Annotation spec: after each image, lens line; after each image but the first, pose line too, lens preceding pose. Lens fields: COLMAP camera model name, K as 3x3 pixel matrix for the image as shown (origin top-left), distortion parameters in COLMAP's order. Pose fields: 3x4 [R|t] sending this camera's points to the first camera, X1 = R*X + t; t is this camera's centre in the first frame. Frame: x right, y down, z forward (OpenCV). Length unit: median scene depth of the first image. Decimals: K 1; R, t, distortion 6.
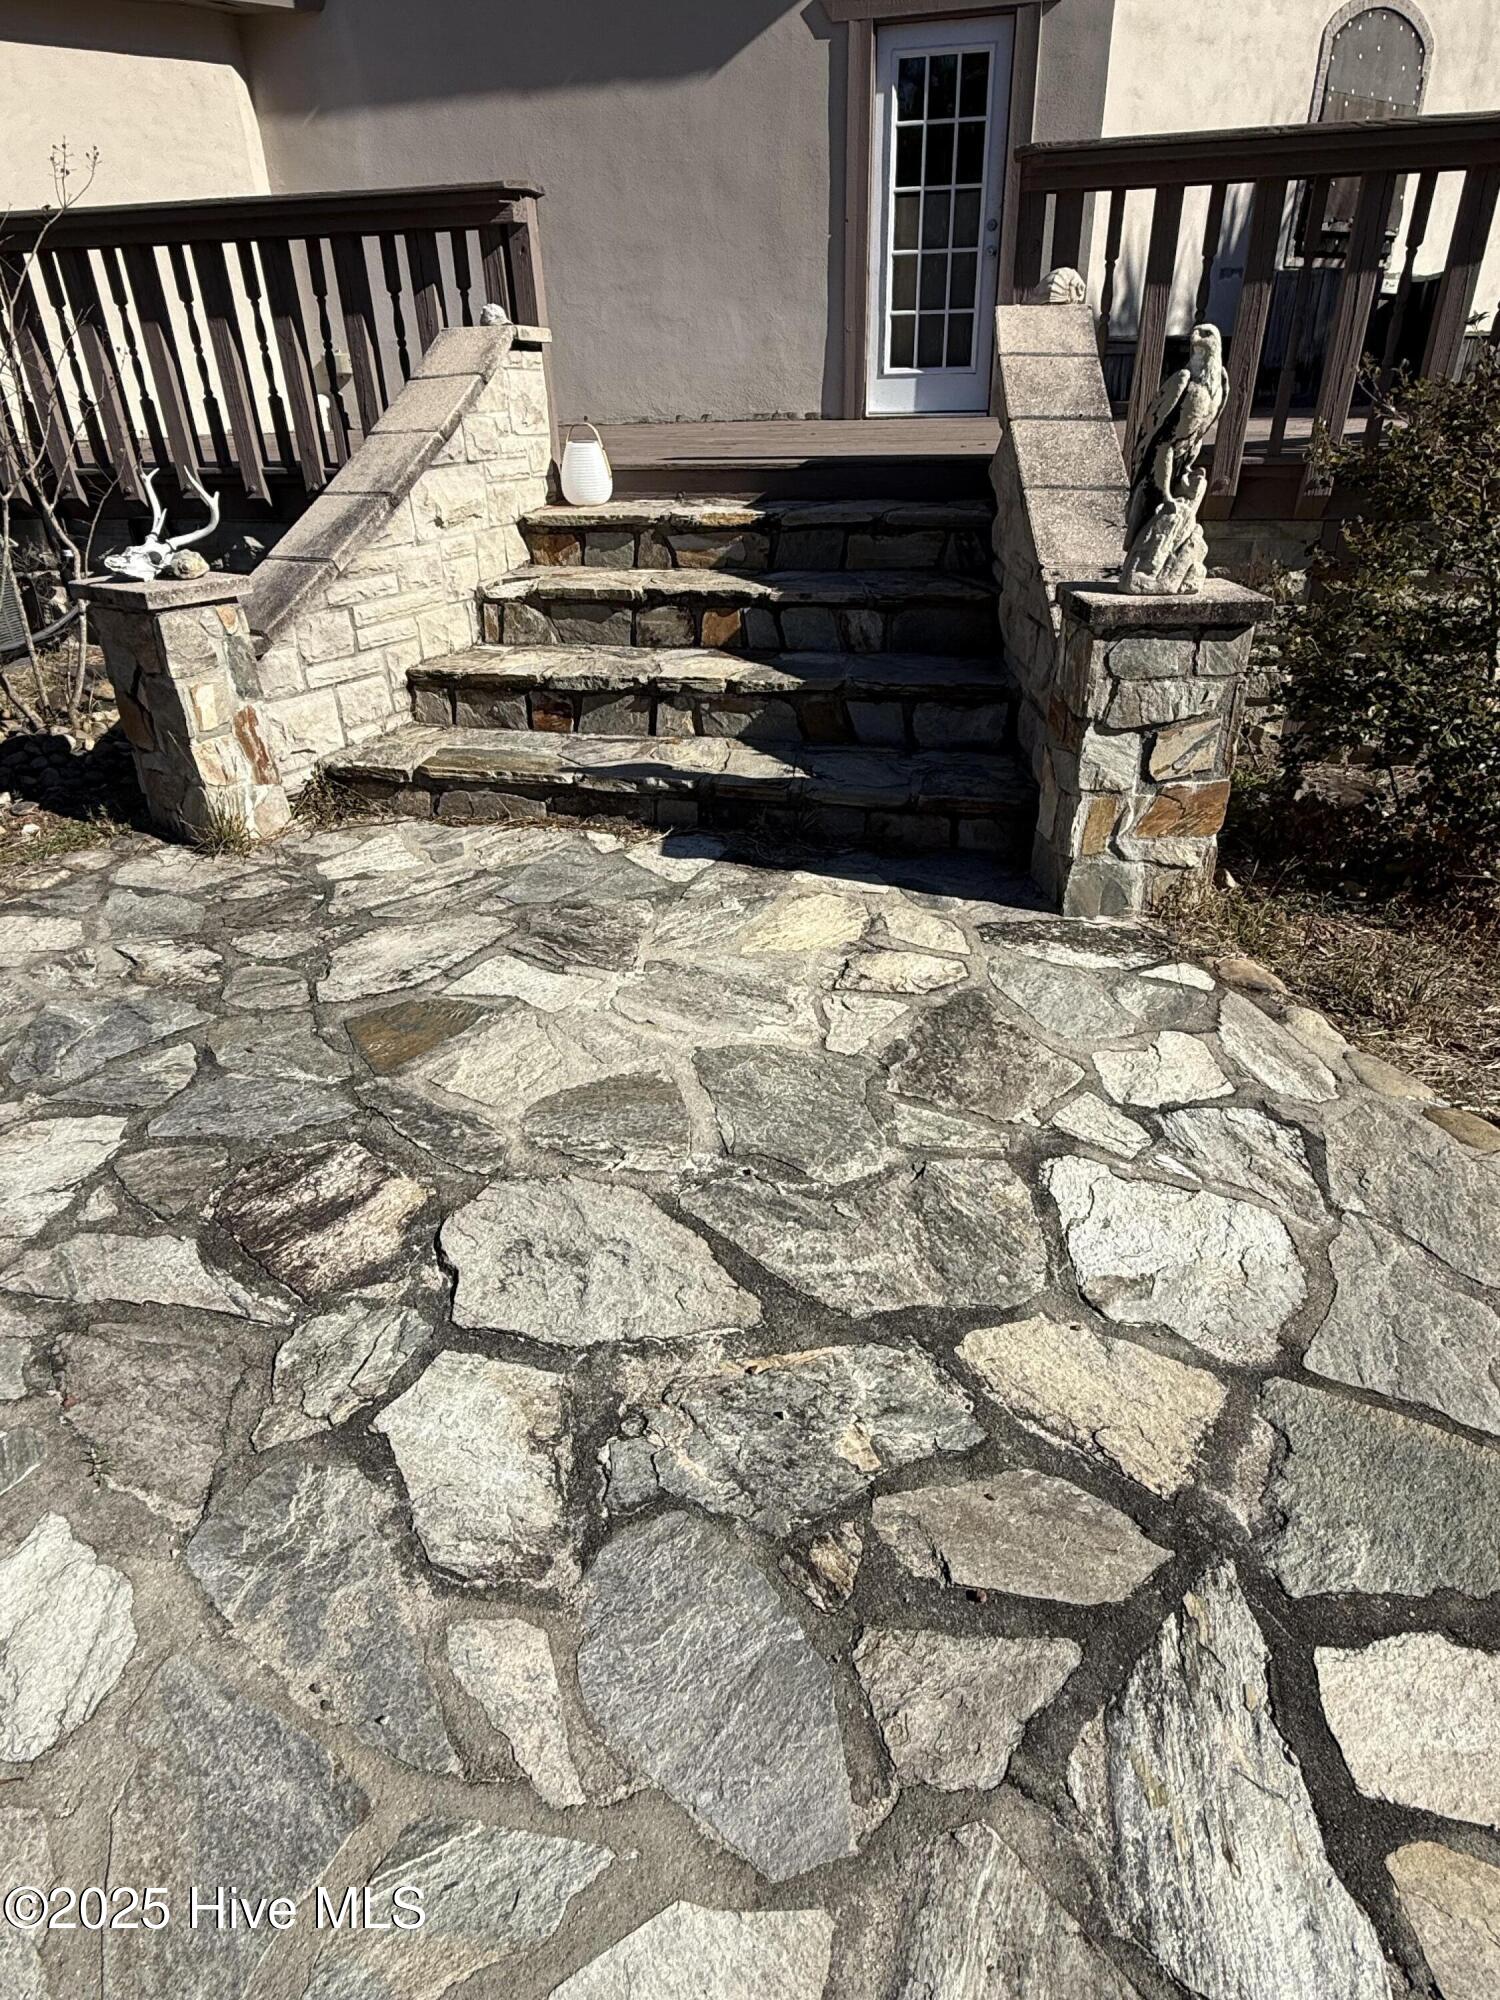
lens RADIAL K [[1157.4, 0, 750.0], [0, 1157.4, 1000.0], [0, 0, 1]] dist [-0.001143, 0.000569]
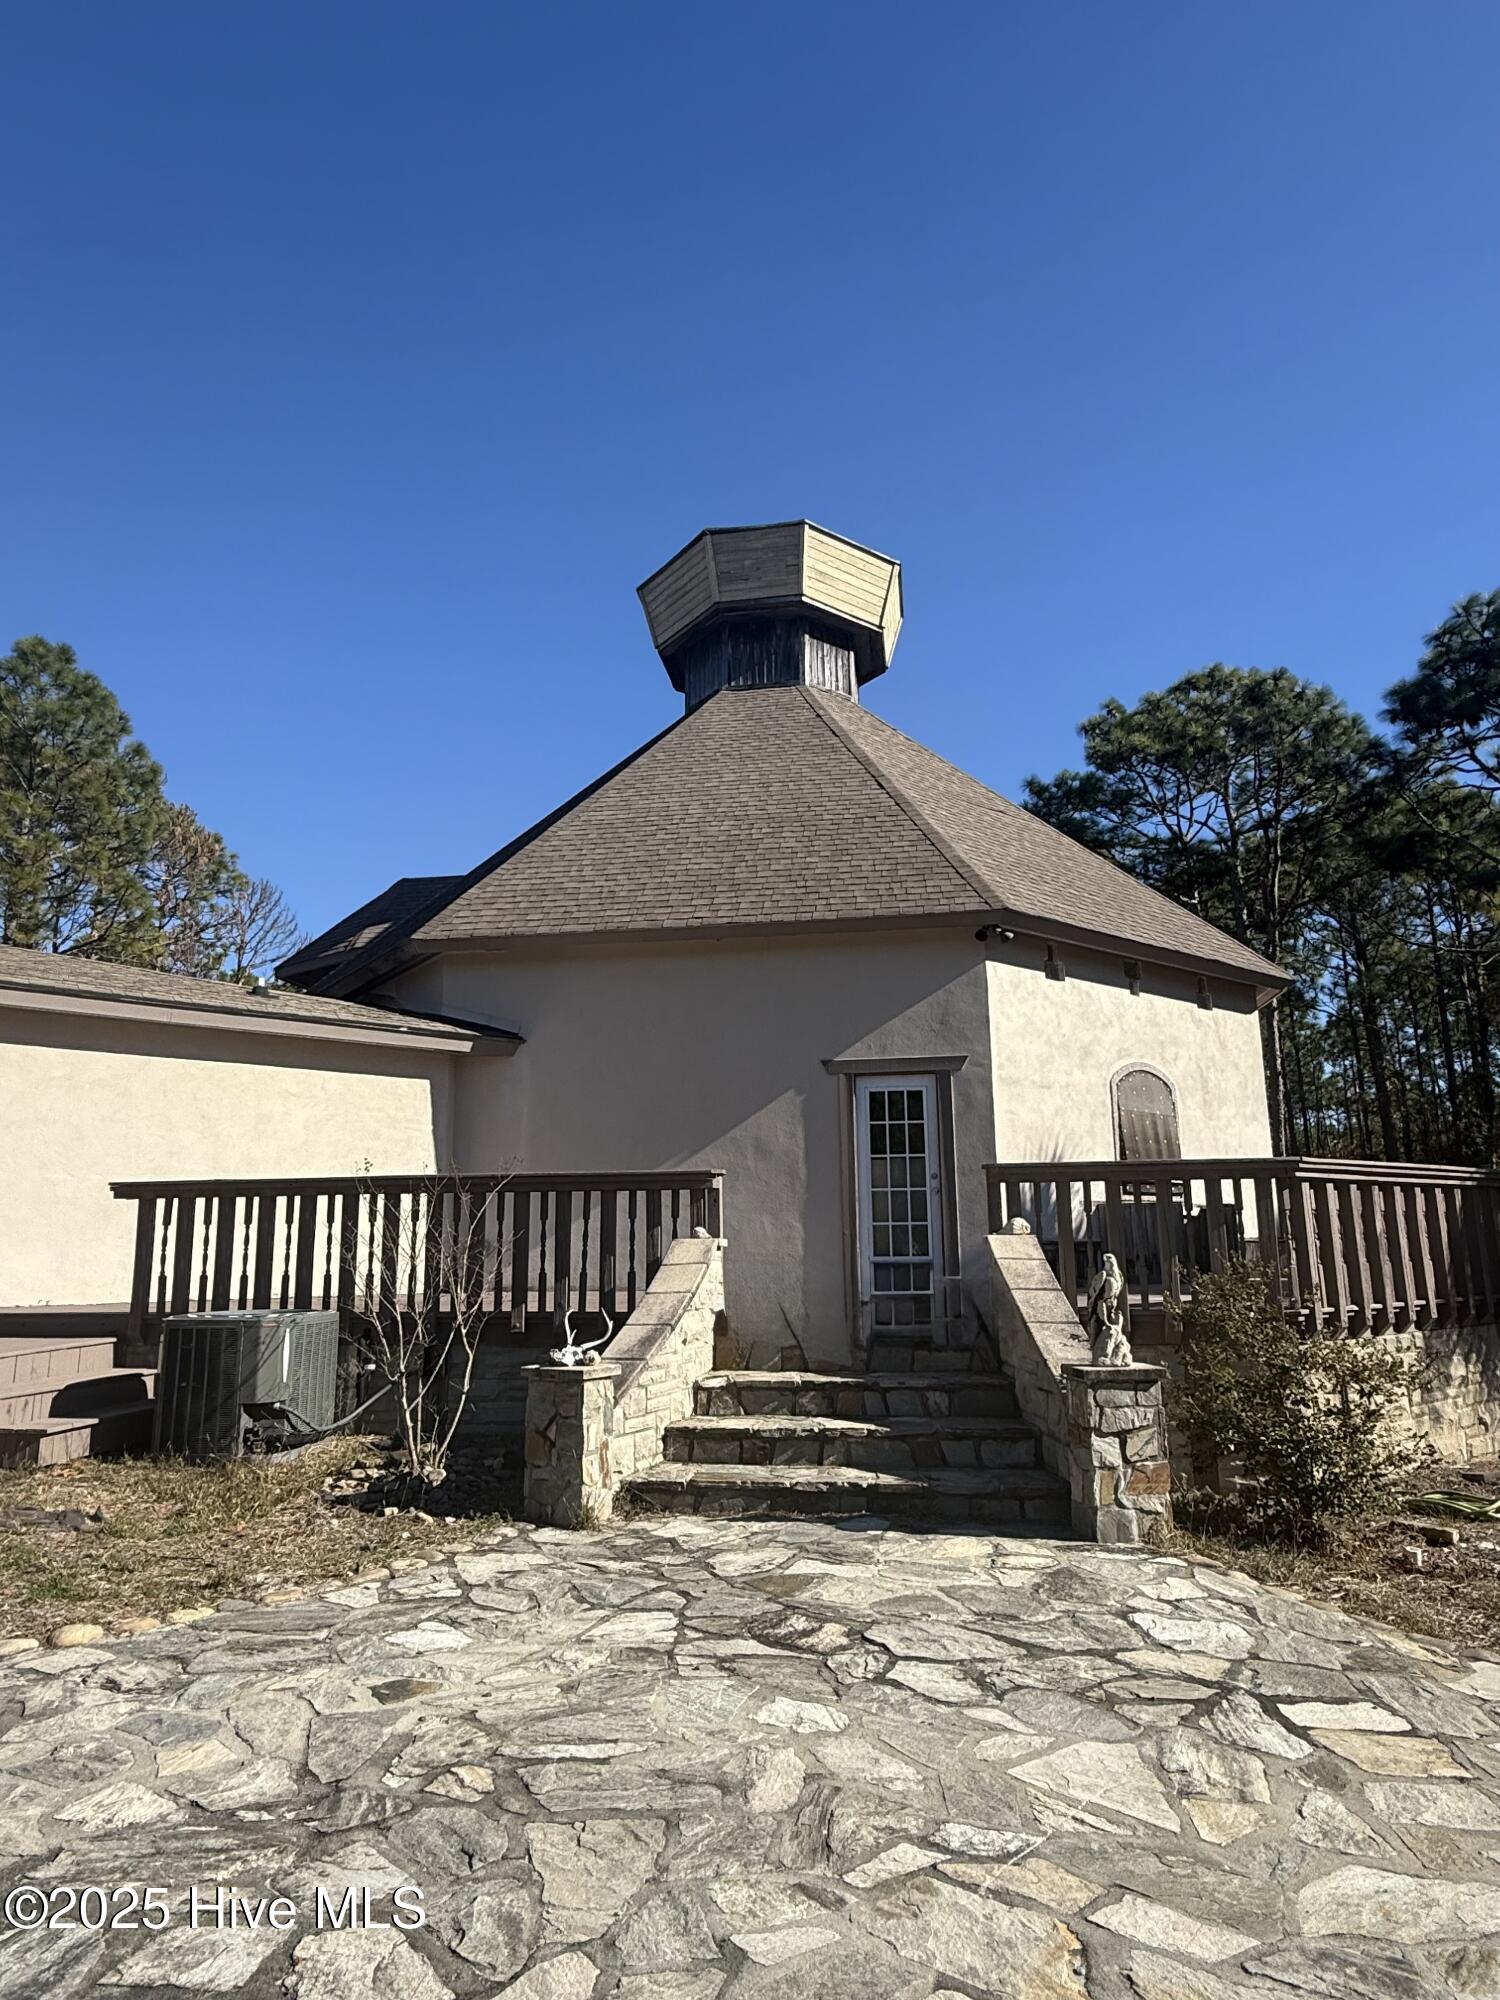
lens RADIAL K [[1166.2, 0, 750.0], [0, 1166.2, 1000.0], [0, 0, 1]] dist [-0.002988, -0.001014]
pose [[0.996755, 0.029106, 0.075043, -0.458280], [0.026601, 0.760822, -0.648415, 0.473578], [-0.075967, 0.648308, 0.757579, -0.941139]]
